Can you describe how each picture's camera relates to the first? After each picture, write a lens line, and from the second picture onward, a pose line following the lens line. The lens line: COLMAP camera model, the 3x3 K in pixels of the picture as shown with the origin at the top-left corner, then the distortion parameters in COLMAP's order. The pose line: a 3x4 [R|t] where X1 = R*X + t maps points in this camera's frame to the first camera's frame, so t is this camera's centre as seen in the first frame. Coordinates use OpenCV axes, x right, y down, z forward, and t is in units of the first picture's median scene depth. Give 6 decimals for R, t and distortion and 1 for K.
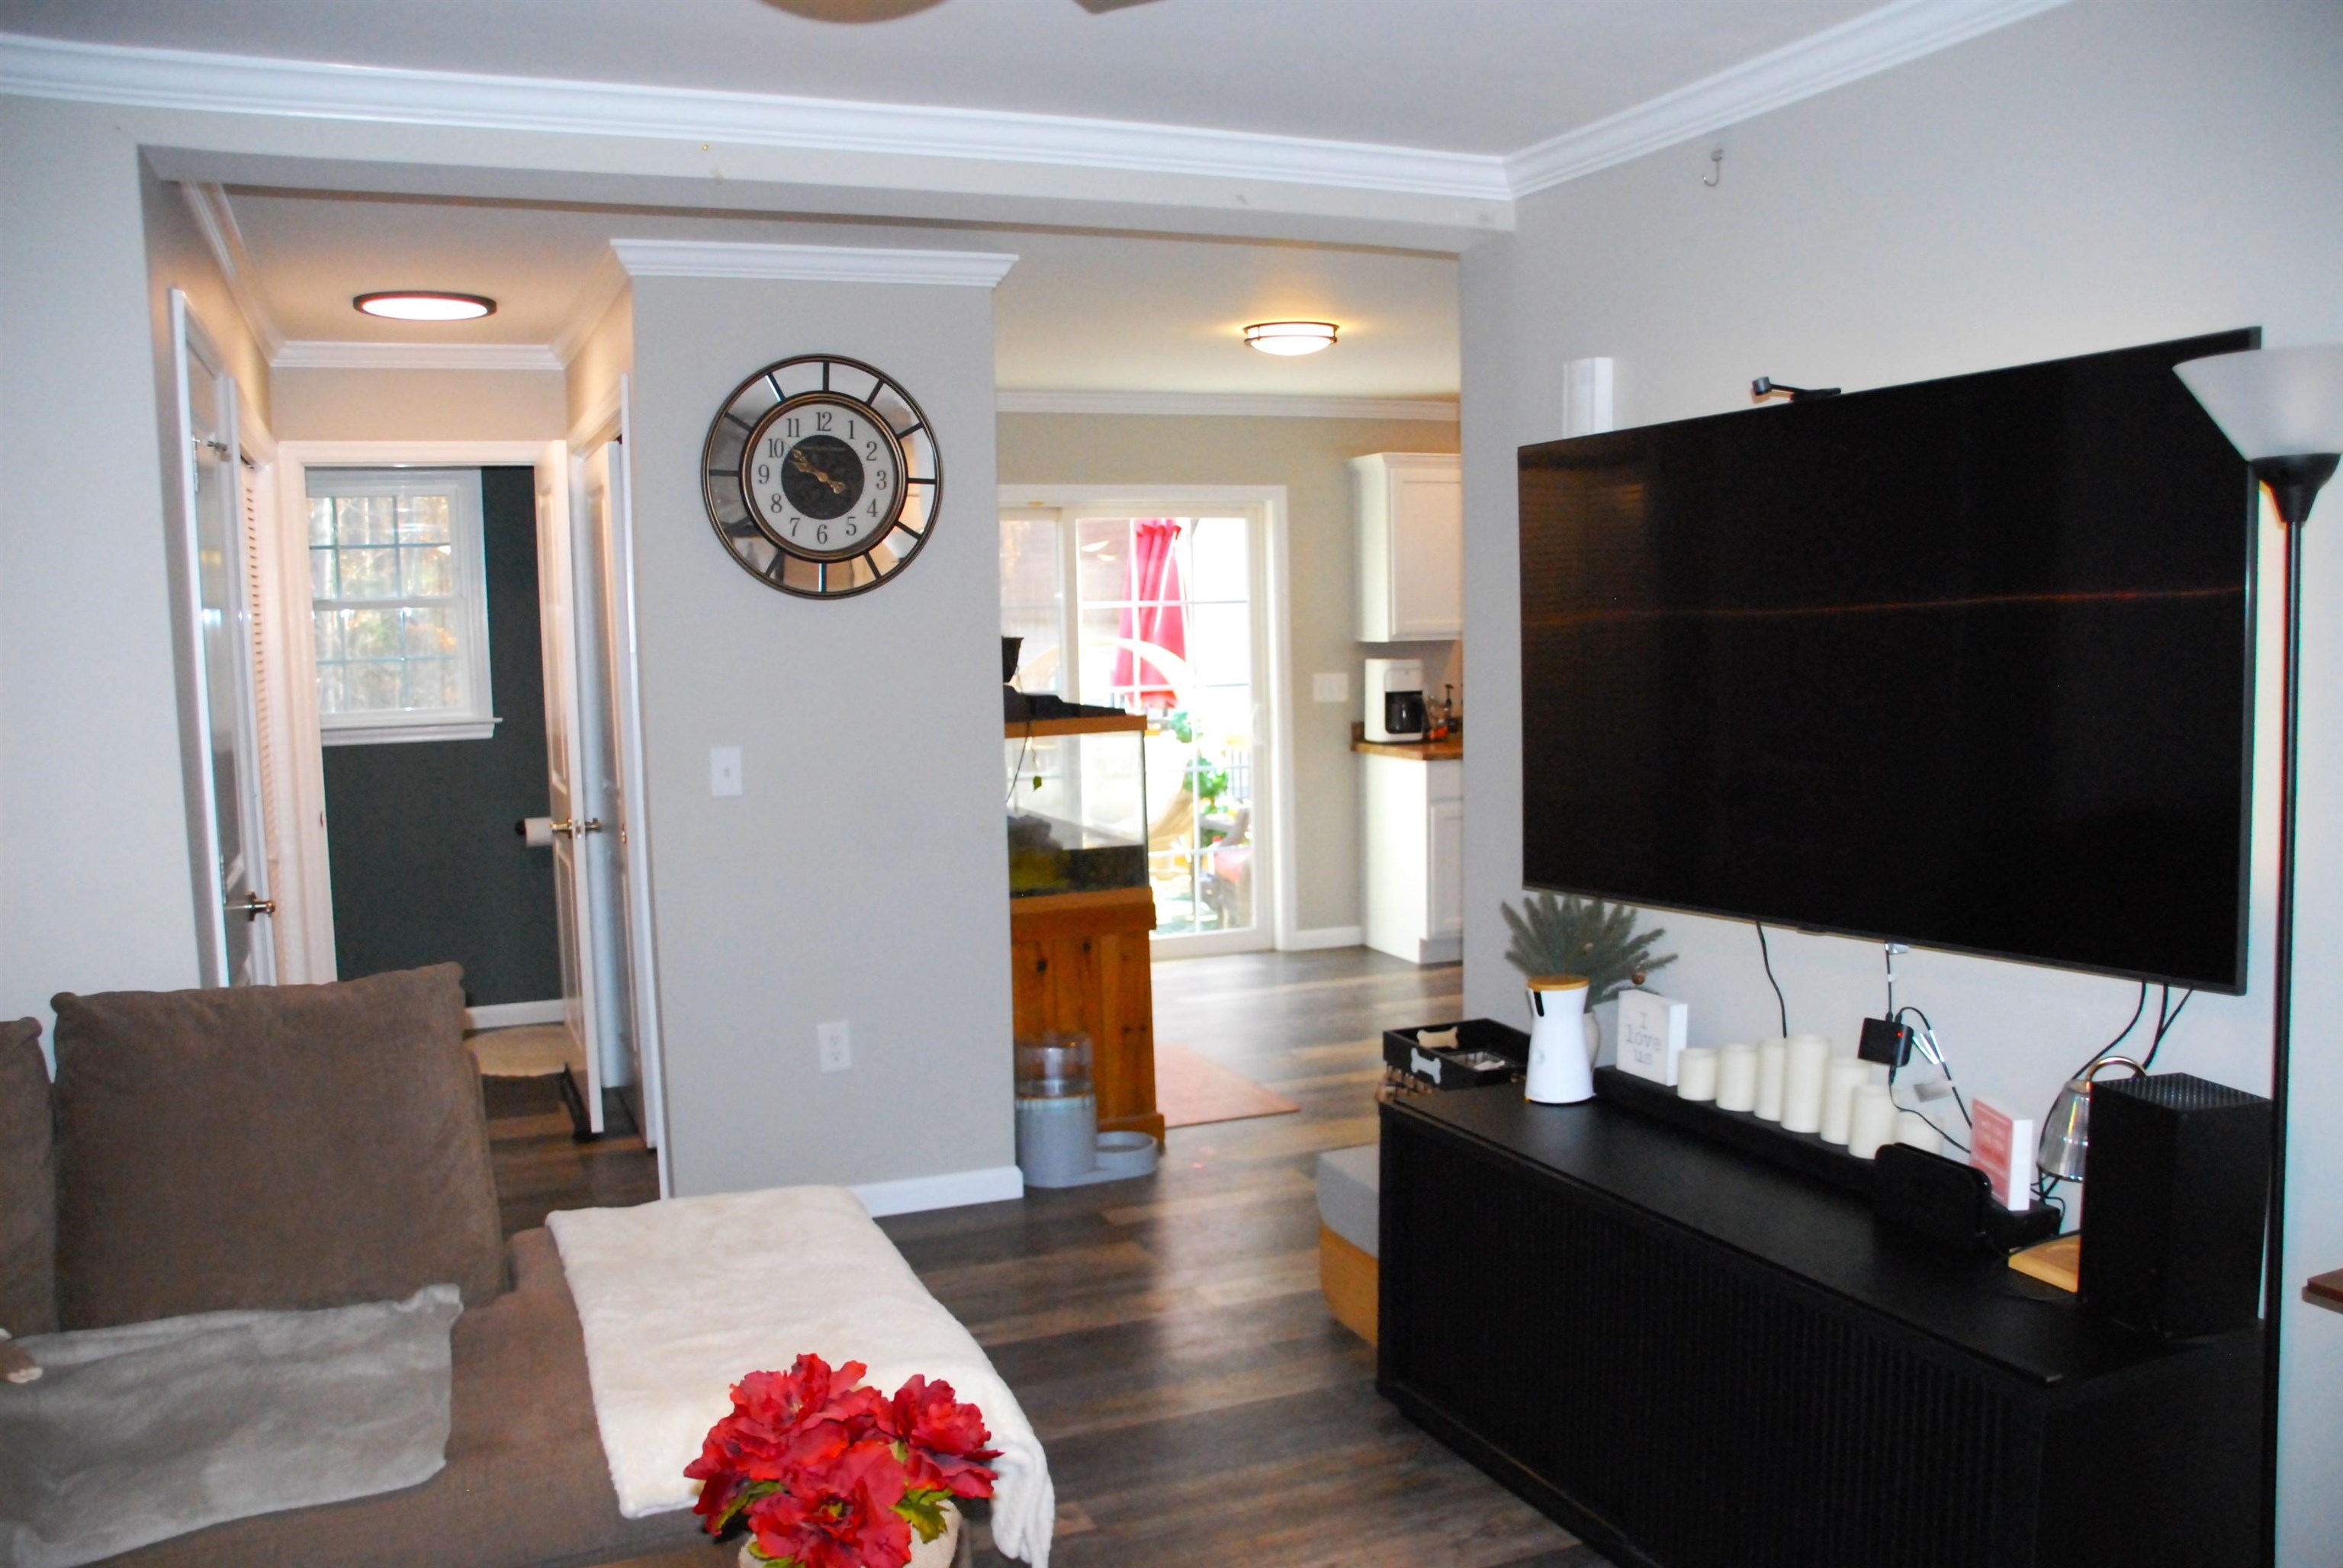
lens RADIAL K [[1914.3, 0, 1138.6], [0, 1914.3, 832.6], [0, 0, 1]] dist [-0.156024, 0.176017]
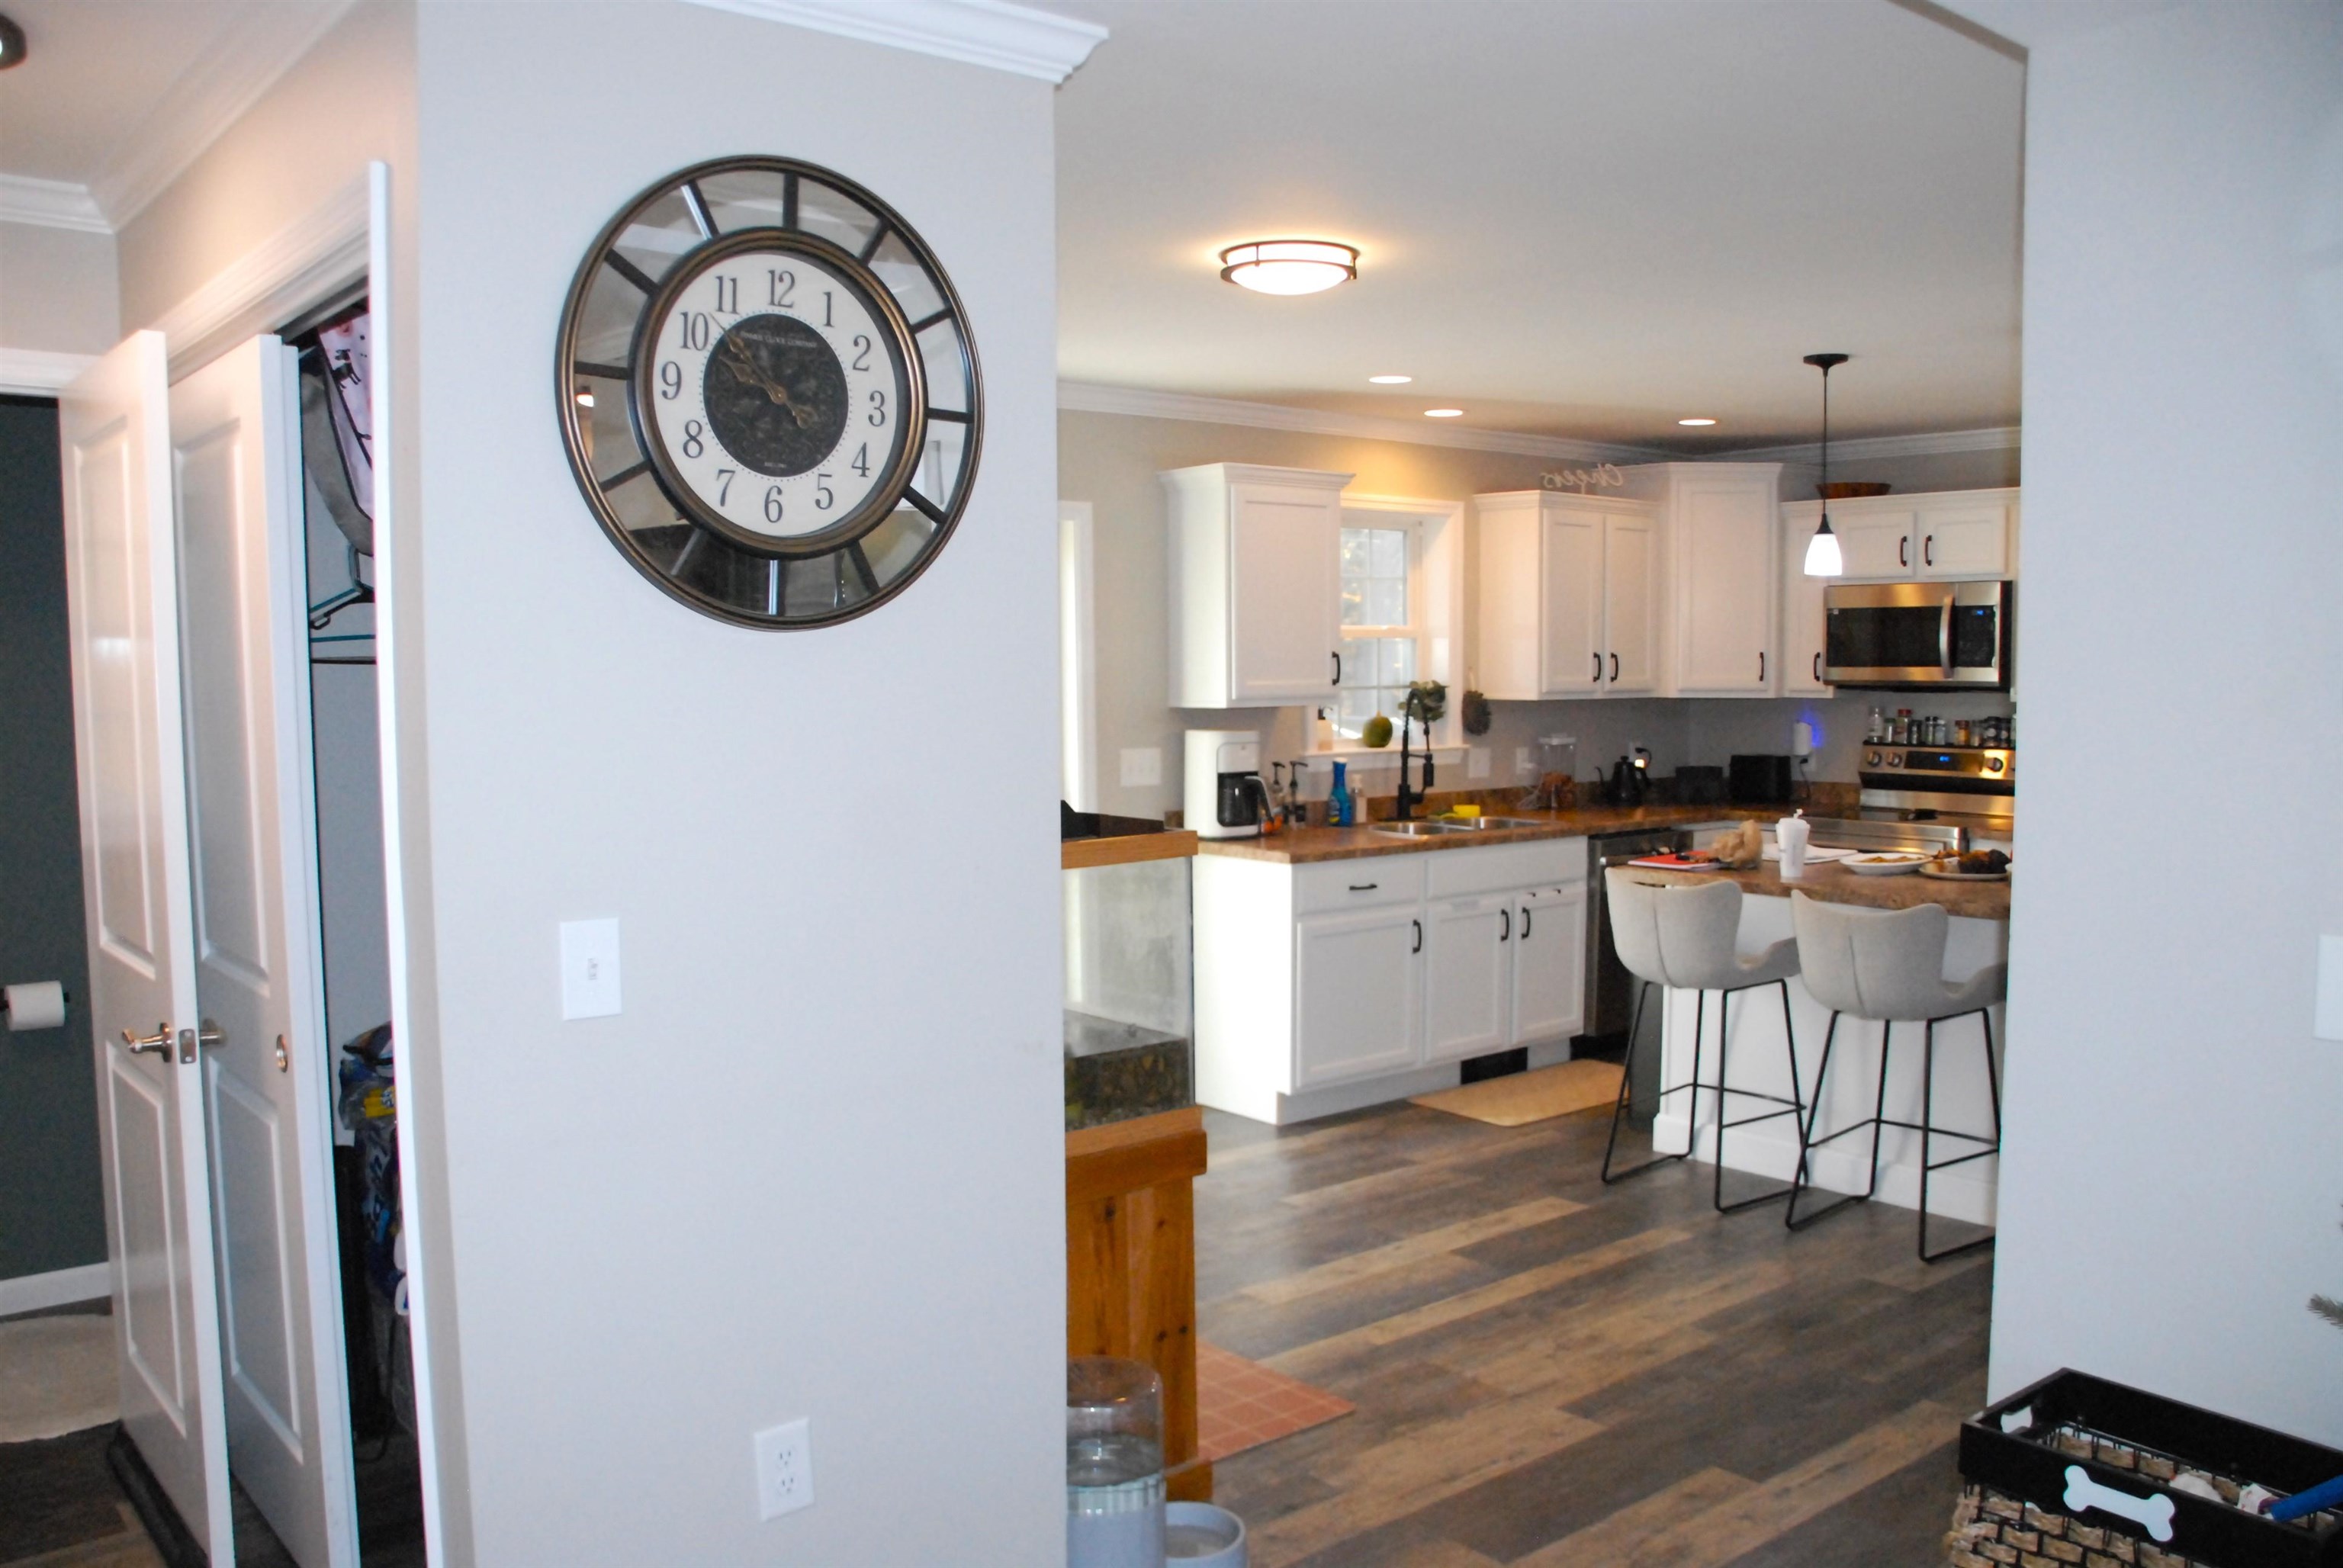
lens RADIAL K [[1914.3, 0, 1138.6], [0, 1914.3, 832.6], [0, 0, 1]] dist [-0.156024, 0.176017]
pose [[0.957532, -0.010644, 0.288130, -0.219099], [0.019494, 0.999422, -0.027866, -0.050274], [-0.287667, 0.032300, 0.957186, 0.472299]]
